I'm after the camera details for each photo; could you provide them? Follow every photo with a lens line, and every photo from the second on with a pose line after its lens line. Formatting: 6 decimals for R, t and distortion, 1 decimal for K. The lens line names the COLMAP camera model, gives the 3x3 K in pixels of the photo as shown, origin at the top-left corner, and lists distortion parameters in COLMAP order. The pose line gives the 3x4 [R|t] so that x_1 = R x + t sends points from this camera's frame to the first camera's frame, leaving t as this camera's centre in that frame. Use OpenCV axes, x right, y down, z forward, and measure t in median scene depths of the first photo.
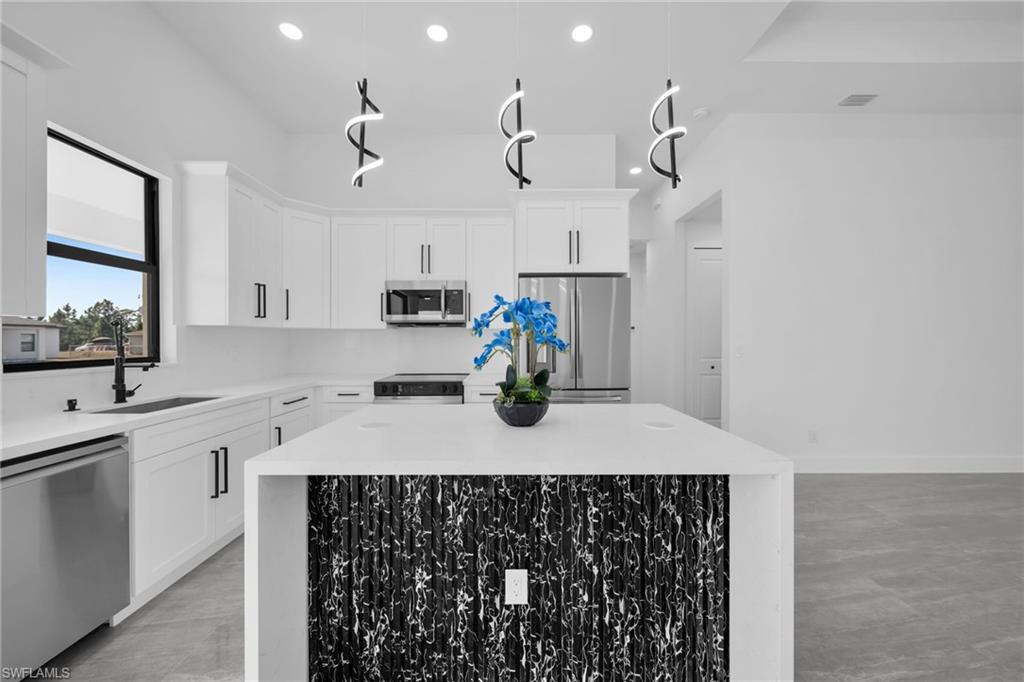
lens RADIAL K [[362.0, 0, 508.1], [0, 362.0, 342.9], [0, 0, 1]] dist [0.000209, -0.000357]
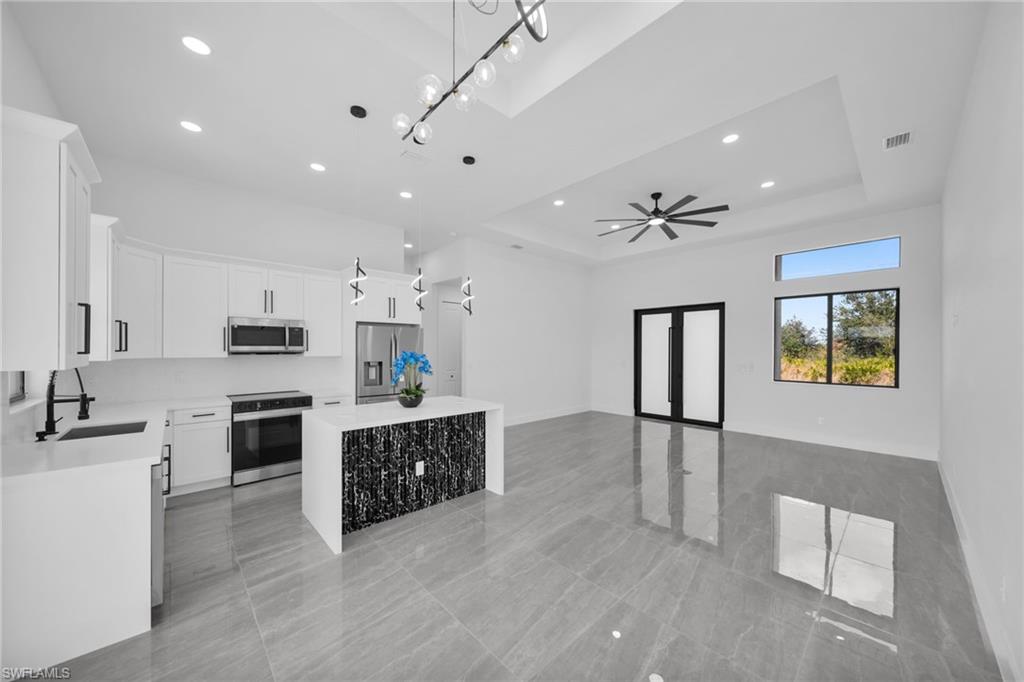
lens RADIAL K [[363.6, 0, 507.8], [0, 363.6, 350.3], [0, 0, 1]] dist [-0.000849, -0.000224]
pose [[0.739453, 0.001358, 0.673207, -1.232642], [0.002672, 0.999984, -0.004952, -0.142756], [-0.673203, 0.005461, 0.739437, -1.303006]]
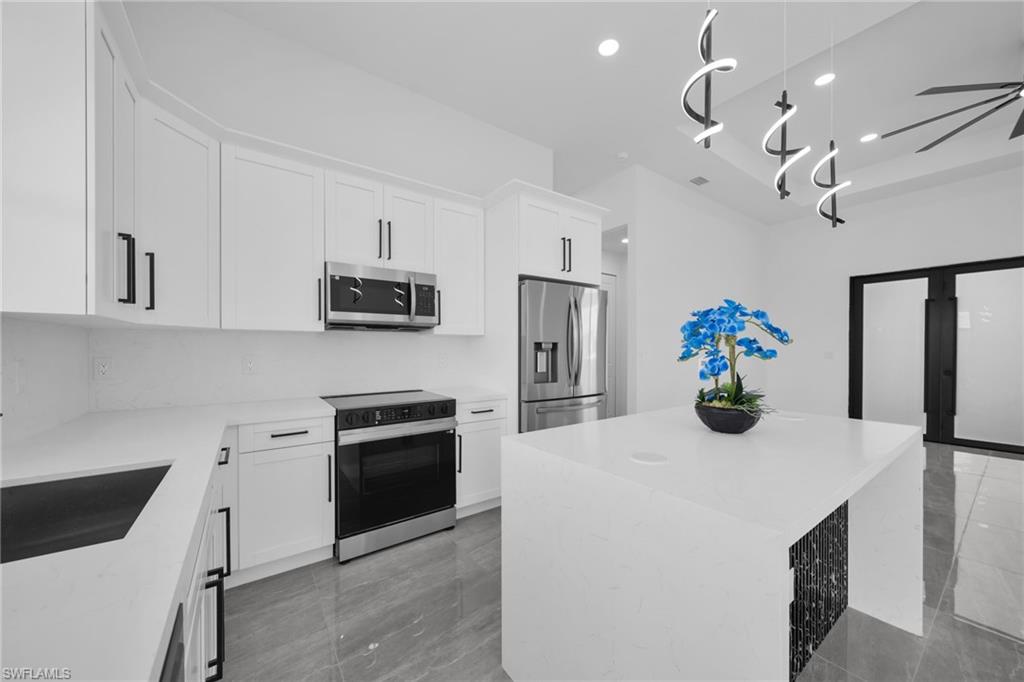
lens RADIAL K [[370.1, 0, 512.5], [0, 370.1, 351.1], [0, 0, 1]] dist [0.001166, -0.000050]
pose [[0.812990, -0.002424, 0.582273, -1.221012], [0.003809, 0.999992, -0.001156, 0.001603], [-0.582265, 0.003157, 0.812993, 0.605730]]
